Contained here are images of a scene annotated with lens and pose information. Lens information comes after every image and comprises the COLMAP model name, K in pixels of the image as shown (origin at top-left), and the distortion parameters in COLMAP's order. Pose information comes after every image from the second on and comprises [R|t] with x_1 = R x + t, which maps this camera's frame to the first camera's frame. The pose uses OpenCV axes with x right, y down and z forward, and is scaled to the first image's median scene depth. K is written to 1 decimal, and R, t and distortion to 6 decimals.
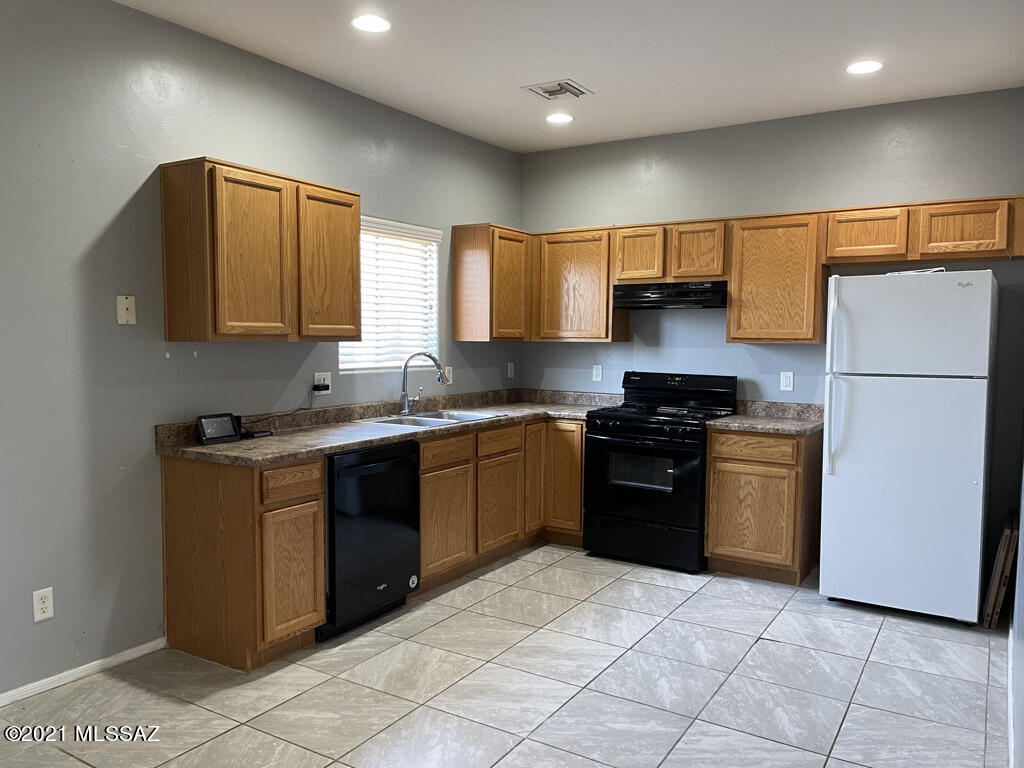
lens RADIAL K [[775.5, 0, 512.4], [0, 775.5, 385.0], [0, 0, 1]] dist [0.048371, -0.019729]
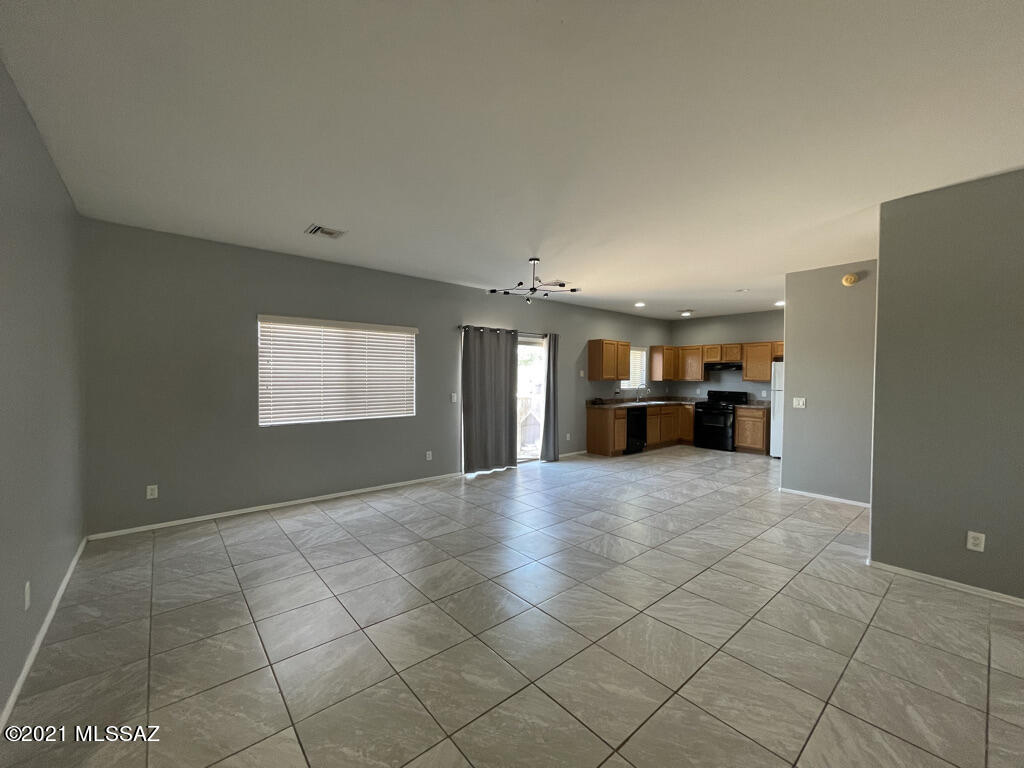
lens RADIAL K [[412.0, 0, 505.2], [0, 412.0, 381.1], [0, 0, 1]] dist [-0.002644, 0.000177]
pose [[0.947555, 0.003109, -0.319577, -0.111166], [-0.020806, 0.998432, -0.051977, 0.053951], [0.318914, 0.055900, 0.946134, -0.927867]]
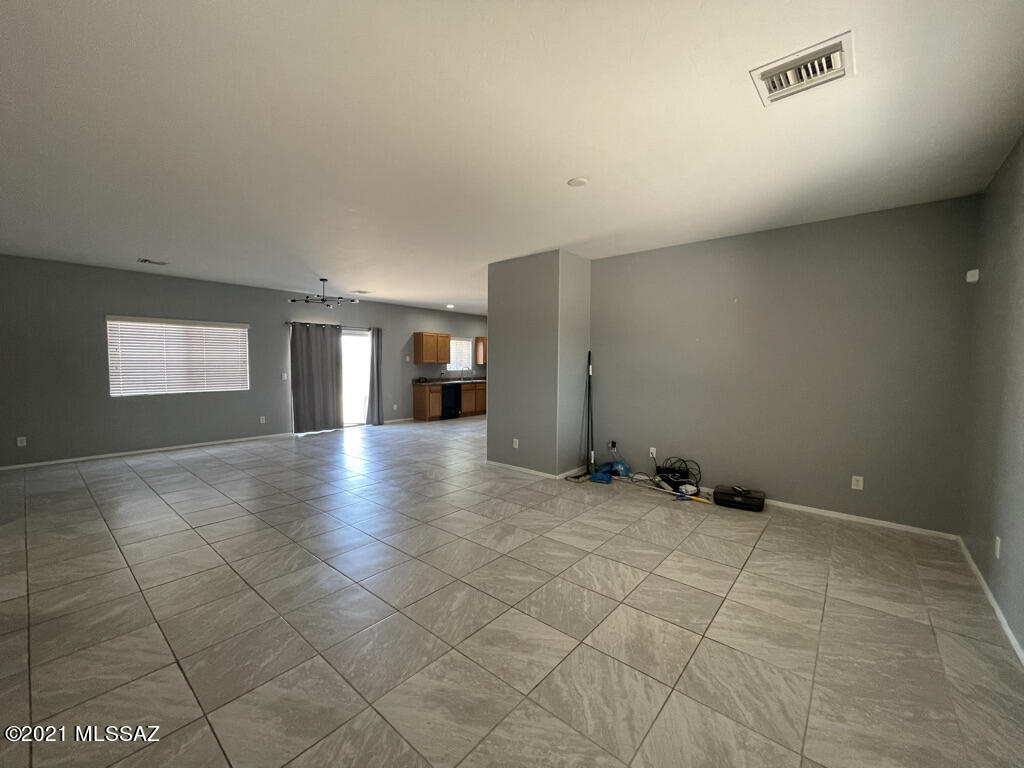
lens RADIAL K [[412.0, 0, 508.6], [0, 412.0, 387.2], [0, 0, 1]] dist [-0.002644, 0.000177]
pose [[0.987794, 0.009224, -0.155491, 0.490494], [-0.009886, 0.999945, -0.003486, 0.082291], [0.155450, 0.004981, 0.987831, -1.292185]]
